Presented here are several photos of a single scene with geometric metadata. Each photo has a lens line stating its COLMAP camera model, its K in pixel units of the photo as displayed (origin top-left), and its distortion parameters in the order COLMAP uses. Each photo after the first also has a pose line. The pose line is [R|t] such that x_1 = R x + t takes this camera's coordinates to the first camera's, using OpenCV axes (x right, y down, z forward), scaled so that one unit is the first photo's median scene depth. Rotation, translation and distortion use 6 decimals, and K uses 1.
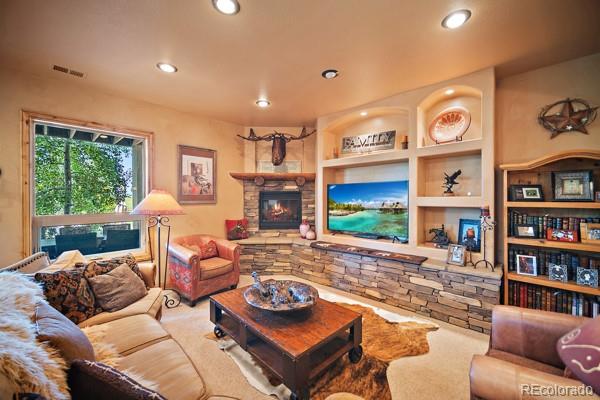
lens RADIAL K [[236.9, 0, 297.0], [0, 236.9, 200.7], [0, 0, 1]] dist [-0.001066, -0.000078]
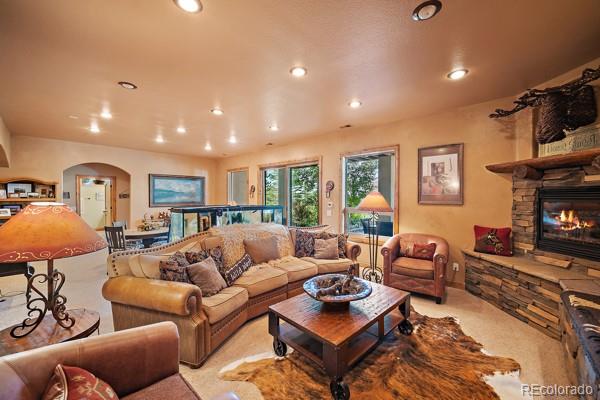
lens RADIAL K [[236.9, 0, 298.0], [0, 236.9, 198.5], [0, 0, 1]] dist [-0.001066, -0.000078]
pose [[-0.010226, 0.011539, -0.999881, 0.517034], [-0.008673, 0.999895, 0.011628, -0.014968], [0.999910, 0.008791, -0.010125, 0.404962]]
